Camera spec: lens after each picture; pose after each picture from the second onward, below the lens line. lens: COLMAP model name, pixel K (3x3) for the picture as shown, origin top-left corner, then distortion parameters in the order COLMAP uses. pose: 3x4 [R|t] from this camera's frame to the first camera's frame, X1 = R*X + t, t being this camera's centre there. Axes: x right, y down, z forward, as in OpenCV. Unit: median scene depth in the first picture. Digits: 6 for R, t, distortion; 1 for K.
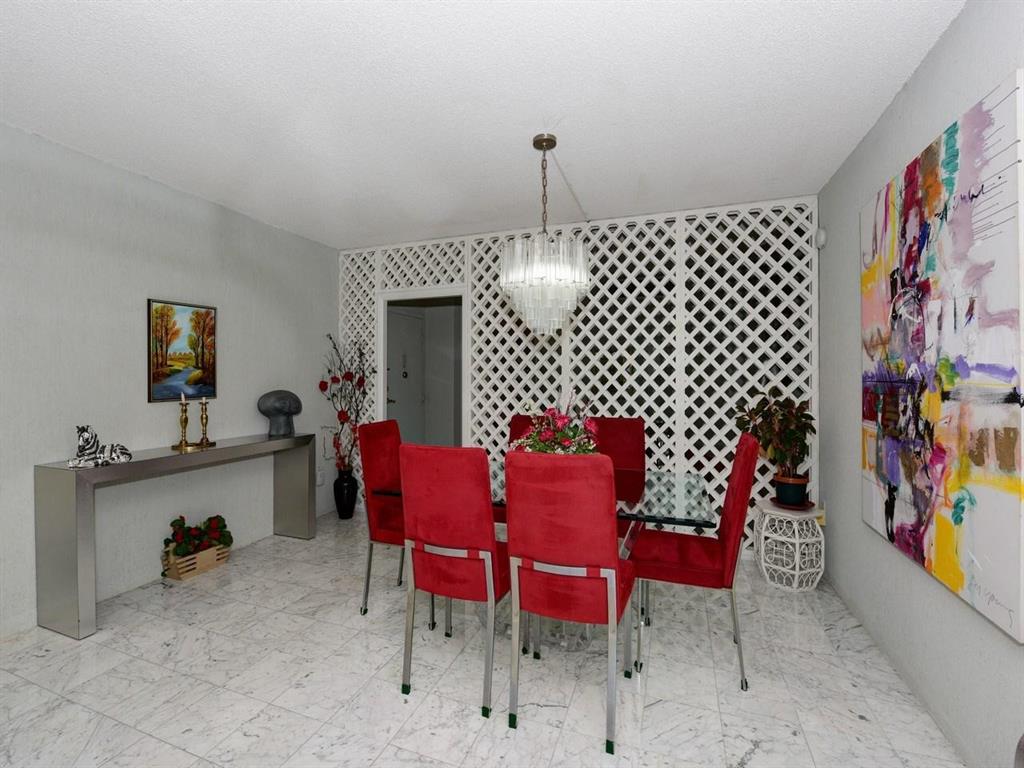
lens RADIAL K [[448.2, 0, 509.9], [0, 448.2, 378.7], [0, 0, 1]] dist [-0.010284, -0.002176]
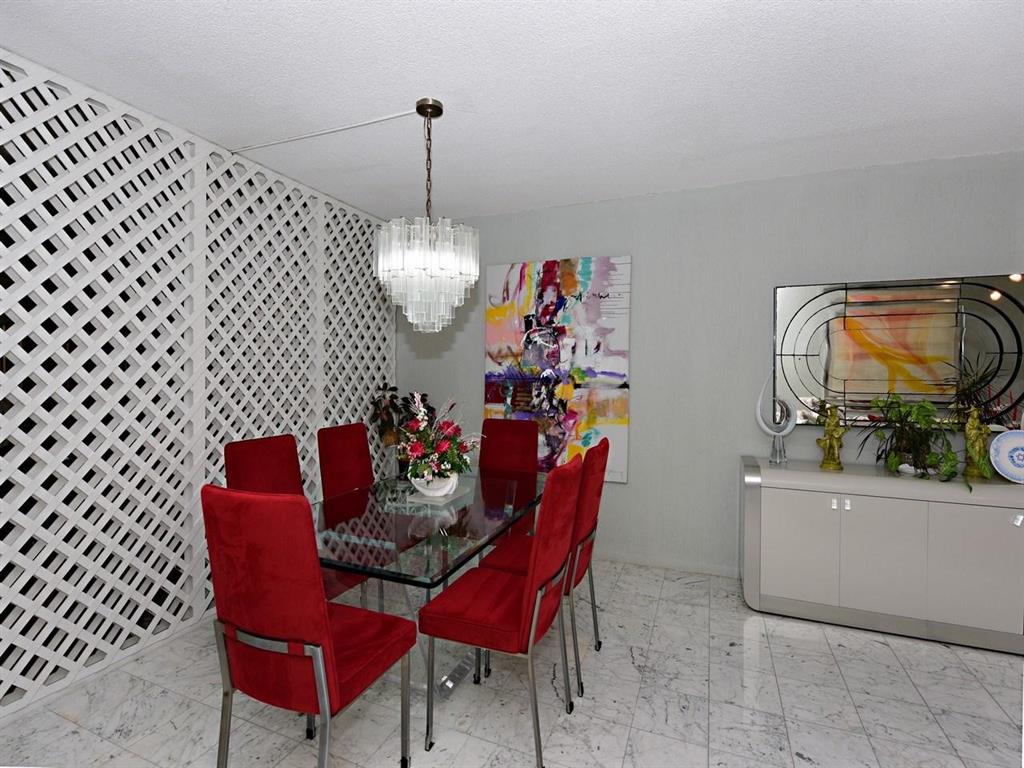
lens RADIAL K [[496.1, 0, 511.3], [0, 496.1, 378.1], [0, 0, 1]] dist [0.001553, 0.000341]
pose [[0.020895, 0.003704, 0.999775, -0.849473], [-0.013972, 0.999897, -0.003413, 0.008921], [-0.999684, -0.013898, 0.020945, 0.805745]]
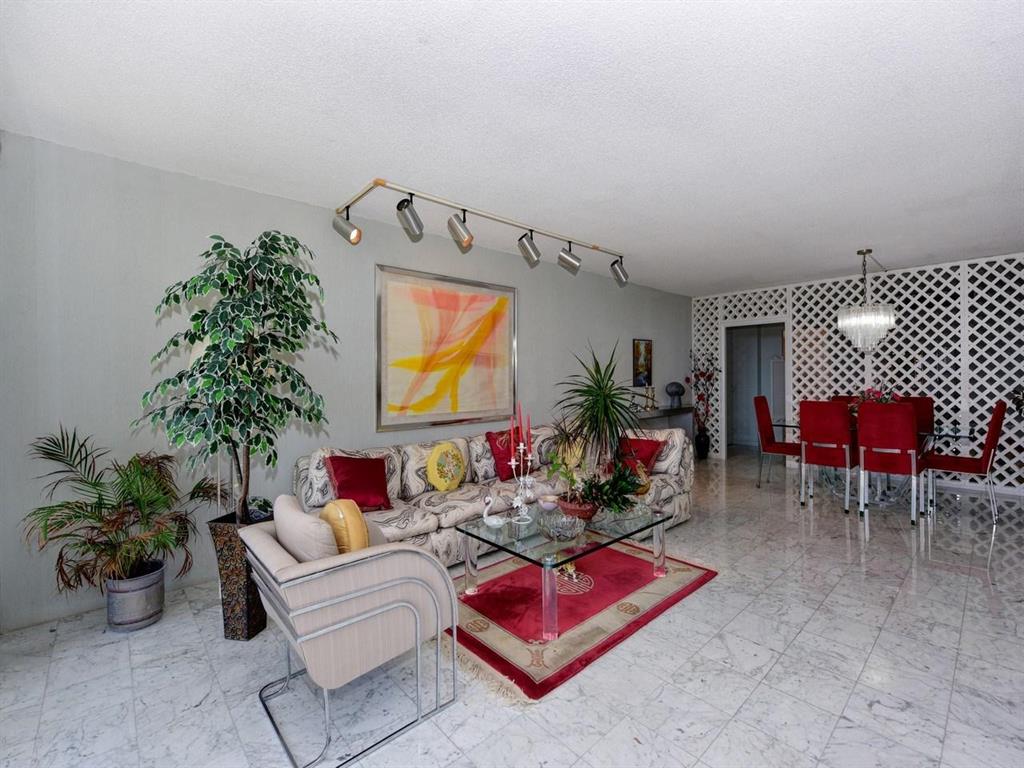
lens RADIAL K [[448.2, 0, 512.2], [0, 448.2, 379.2], [0, 0, 1]] dist [-0.010284, -0.002176]
pose [[0.886403, -0.007233, -0.462857, -0.418086], [0.008419, 0.999964, 0.000496, 0.012496], [0.462837, -0.004336, 0.886433, -1.530062]]
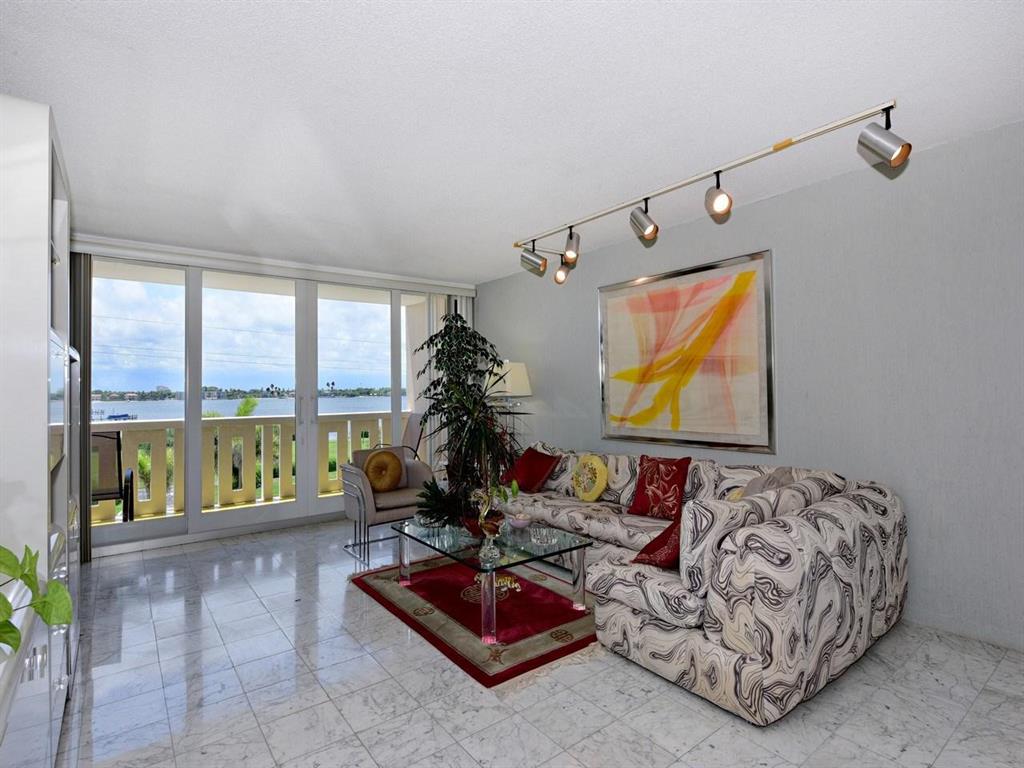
lens RADIAL K [[495.7, 0, 492.0], [0, 495.7, 381.3], [0, 0, 1]] dist [0.002200, -0.000504]
pose [[-0.539085, -0.010065, -0.842191, 0.317235], [0.009073, 0.999801, -0.017756, 0.001540], [0.842203, -0.017213, -0.538886, 0.411697]]
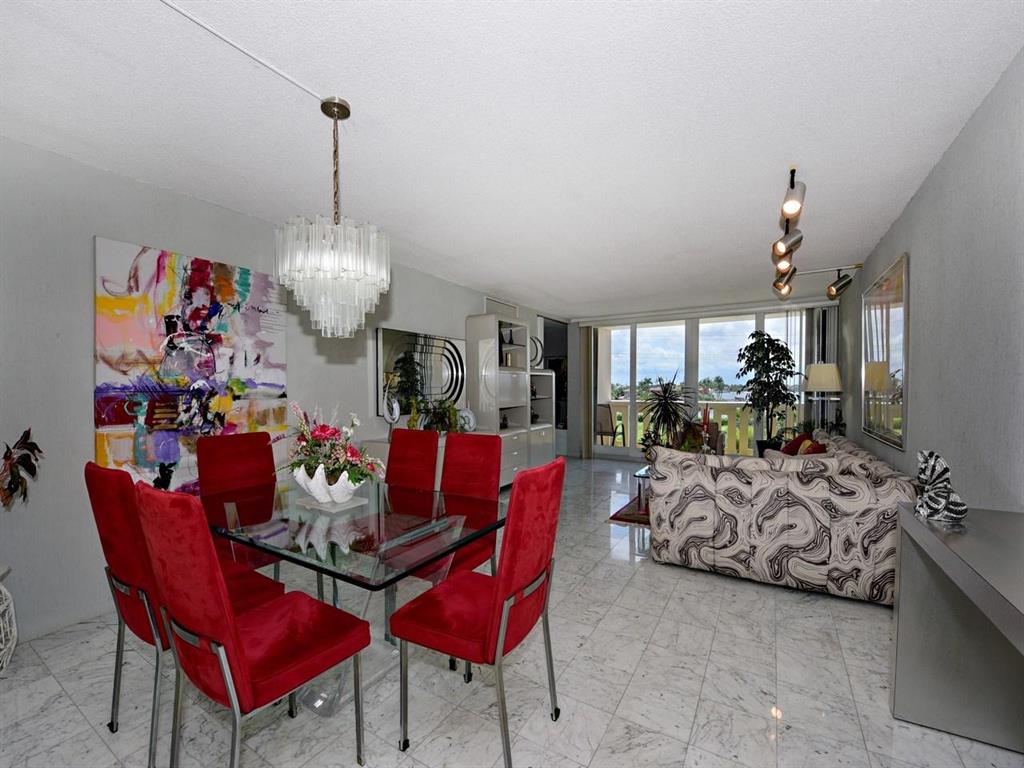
lens RADIAL K [[409.3, 0, 514.4], [0, 409.3, 390.8], [0, 0, 1]] dist [-0.012553, -0.003066]
pose [[-0.982155, 0.003220, 0.188045, -0.386925], [0.004678, 0.999962, 0.007311, 0.000280], [-0.188015, 0.008061, -0.982133, 1.649663]]
